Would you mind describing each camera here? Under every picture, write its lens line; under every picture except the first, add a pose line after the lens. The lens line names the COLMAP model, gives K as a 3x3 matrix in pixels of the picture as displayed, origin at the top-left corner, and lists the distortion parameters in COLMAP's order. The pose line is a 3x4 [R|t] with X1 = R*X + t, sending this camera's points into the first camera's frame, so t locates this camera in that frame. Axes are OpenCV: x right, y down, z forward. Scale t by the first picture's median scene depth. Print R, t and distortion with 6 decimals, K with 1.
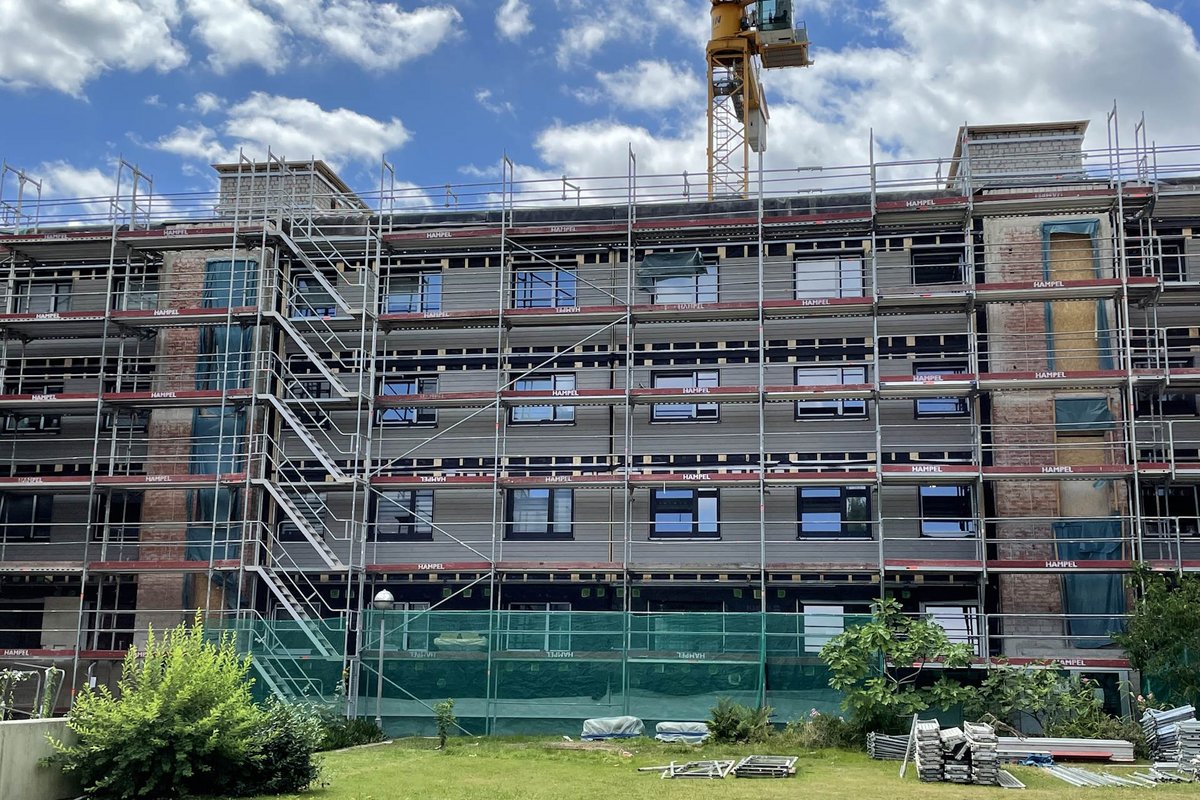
lens RADIAL K [[1361.5, 0, 600.0], [0, 1361.5, 400.0], [0, 0, 1]] dist [0.160211, -0.439026]
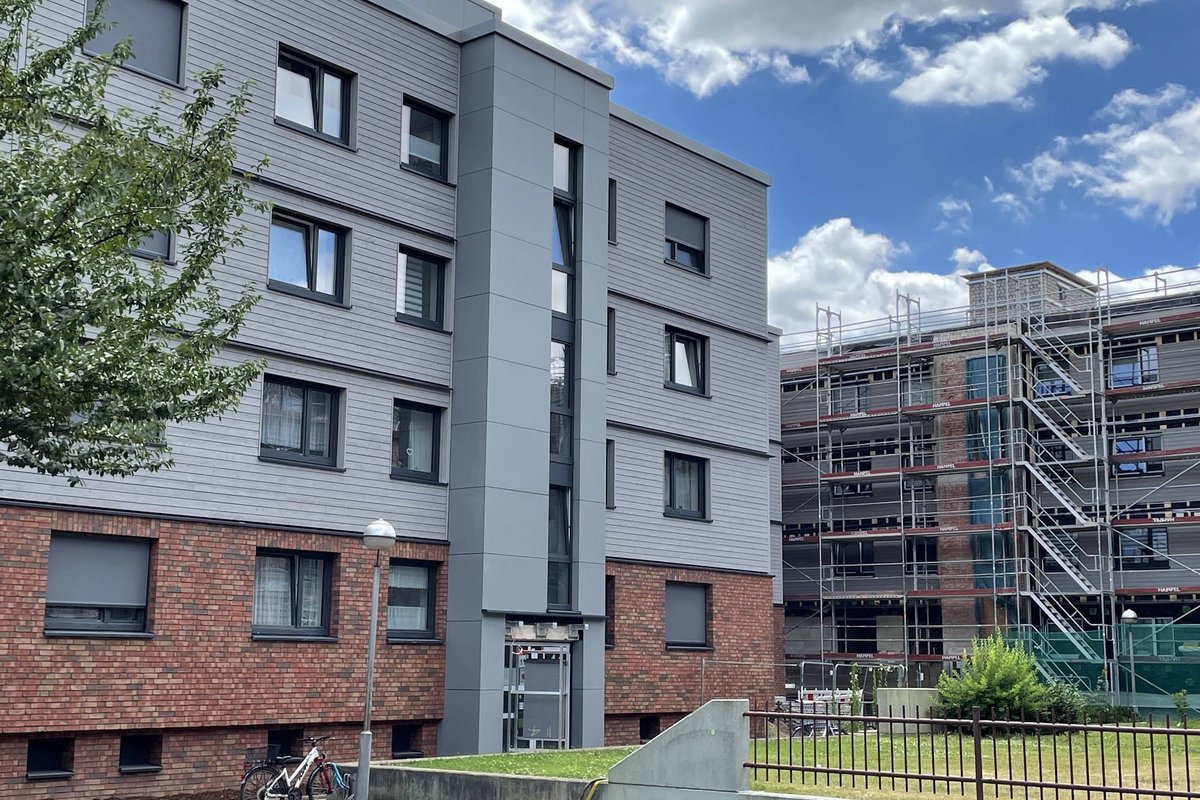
lens RADIAL K [[1474.1, 0, 600.0], [0, 1474.1, 400.0], [0, 0, 1]] dist [0.084076, -0.029889]
pose [[0.867838, -0.091911, -0.488273, 0.105205], [0.094643, 0.995327, -0.019143, -0.072718], [0.487751, -0.029599, 0.872481, -0.434739]]
